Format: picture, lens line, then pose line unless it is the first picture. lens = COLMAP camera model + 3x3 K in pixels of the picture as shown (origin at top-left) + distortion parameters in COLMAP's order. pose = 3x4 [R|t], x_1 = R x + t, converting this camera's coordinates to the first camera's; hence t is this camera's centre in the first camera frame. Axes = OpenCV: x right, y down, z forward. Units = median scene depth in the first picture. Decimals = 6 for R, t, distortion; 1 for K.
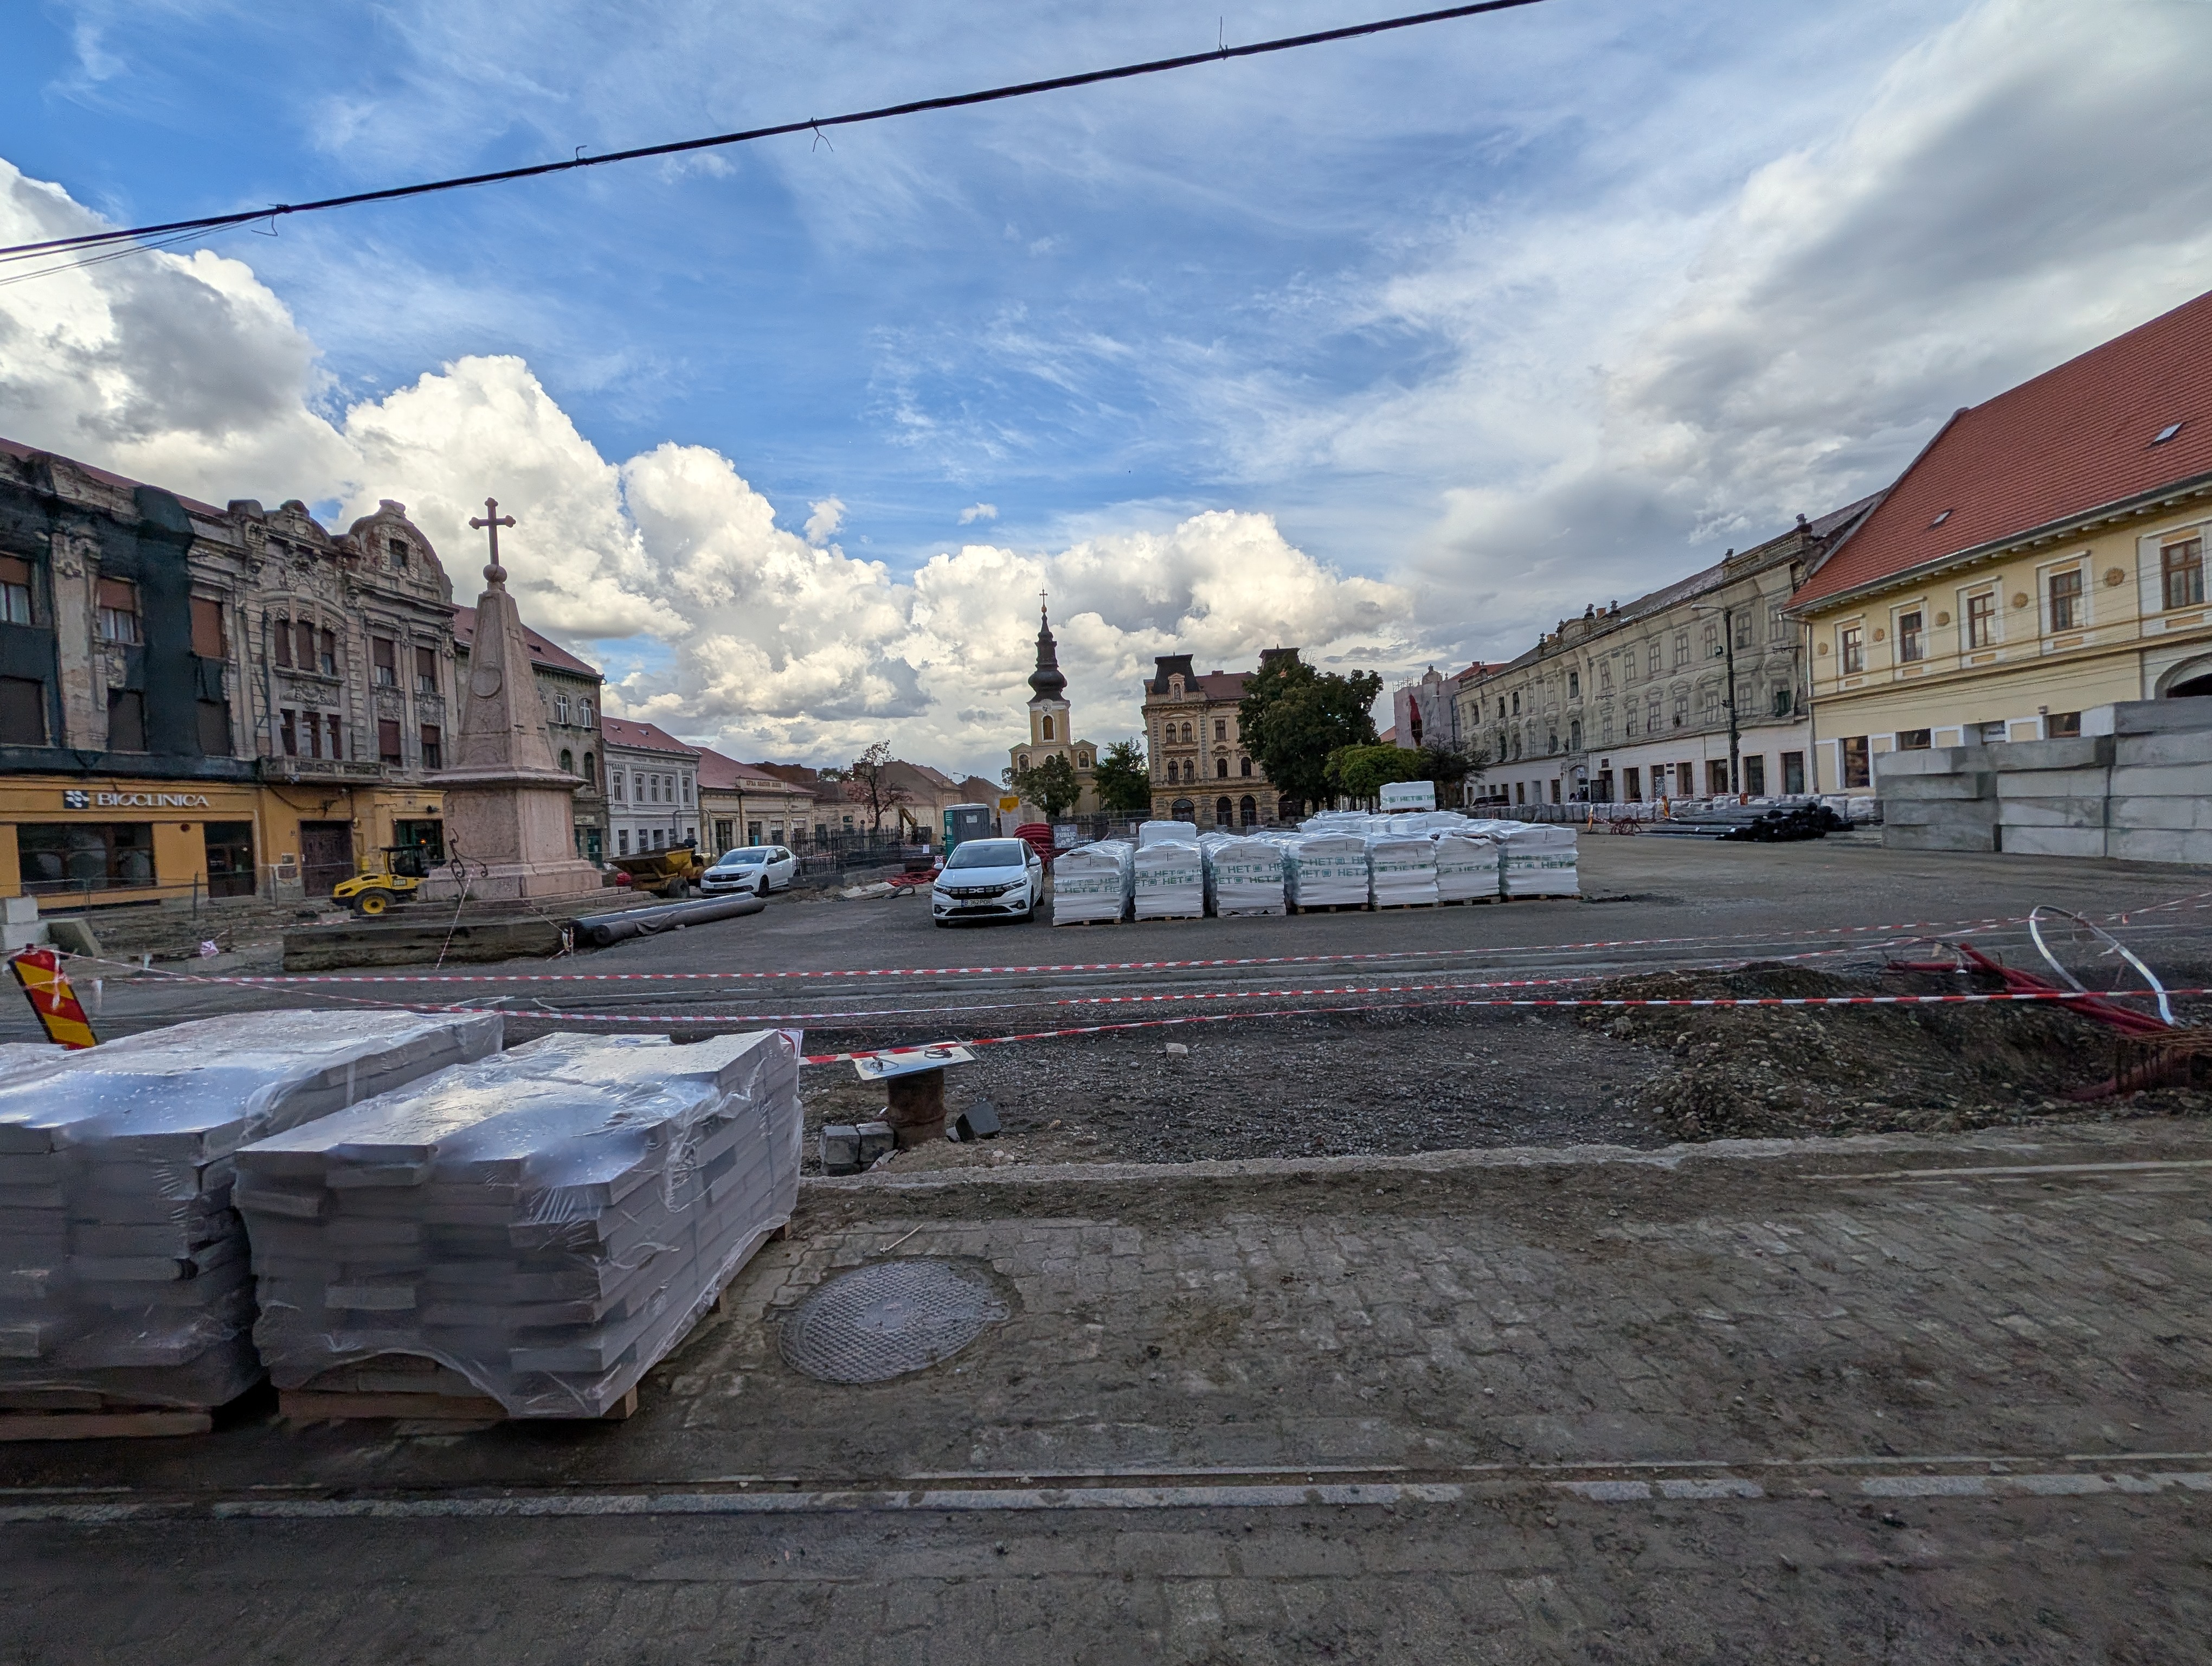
lens RADIAL K [[840.0, 0, 1107.0], [0, 840.0, 846.8], [0, 0, 1]] dist [-0.000144, -0.000684]
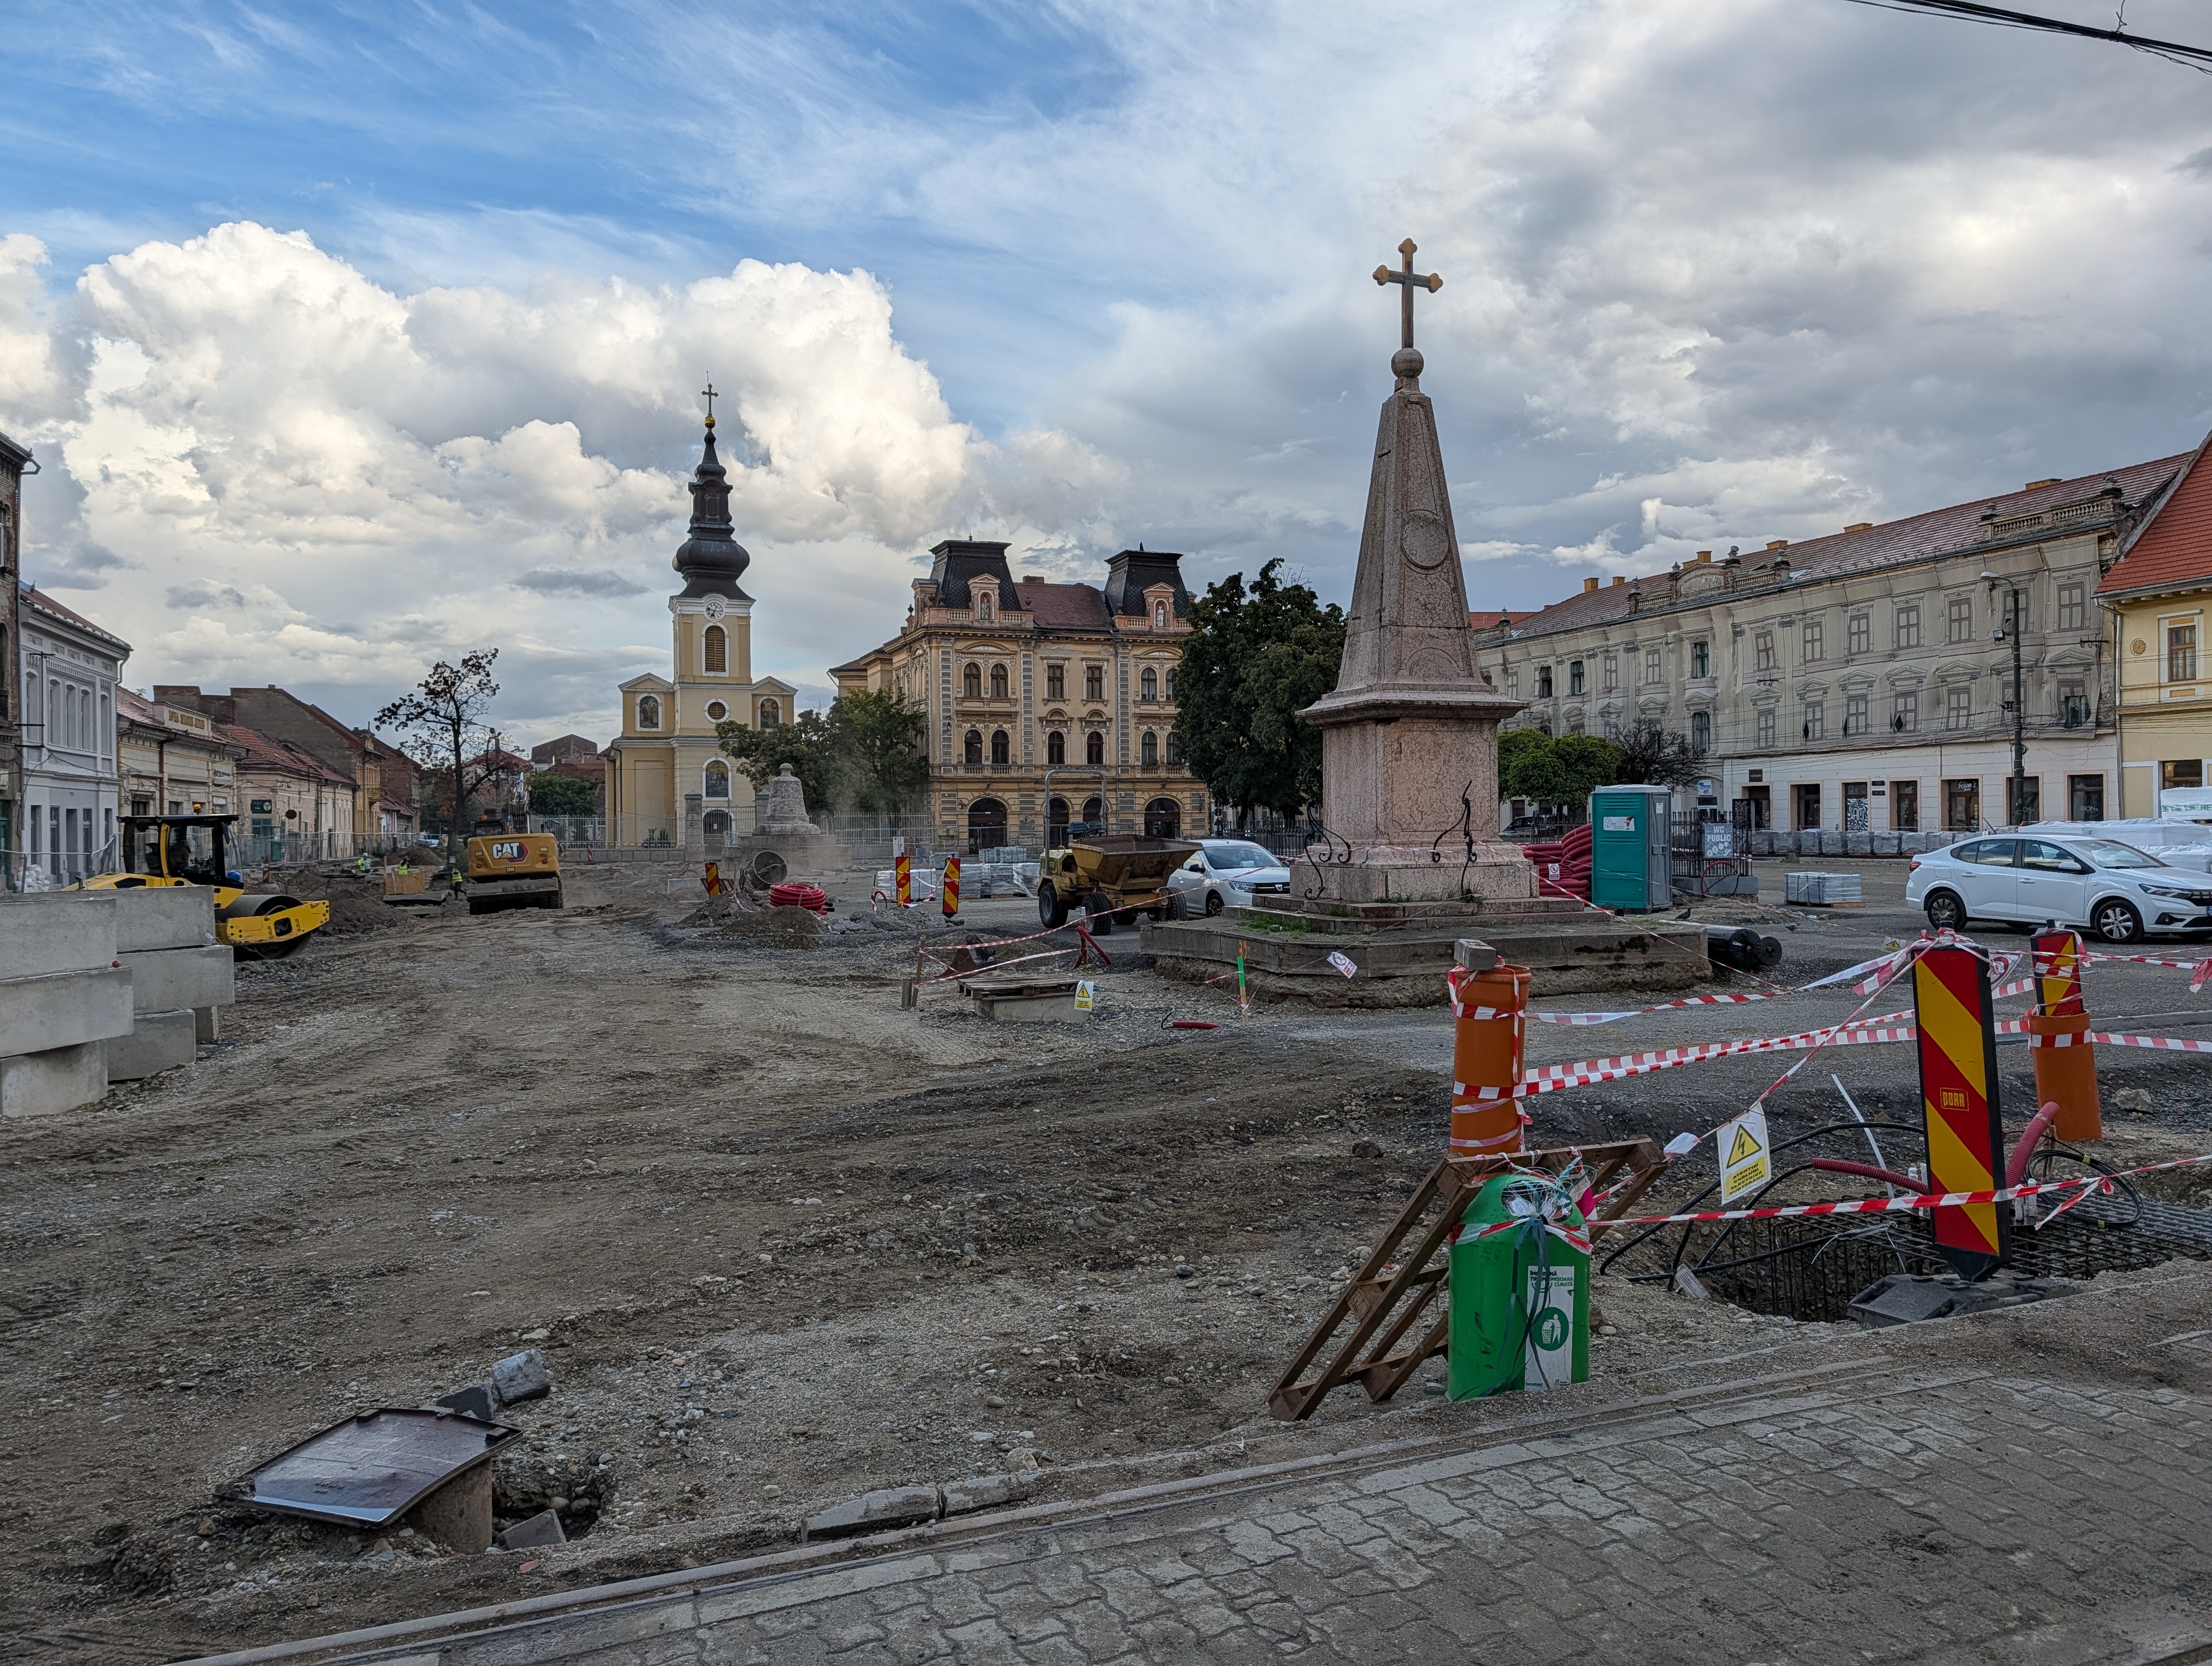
lens RADIAL K [[1558.7, 0, 1109.7], [0, 1558.7, 827.7], [0, 0, 1]] dist [0.013194, -0.001918]
pose [[0.919627, 0.042114, 0.390529, -0.241805], [-0.024727, 0.998471, -0.049445, 0.012515], [-0.392014, 0.035815, 0.919262, 0.011211]]
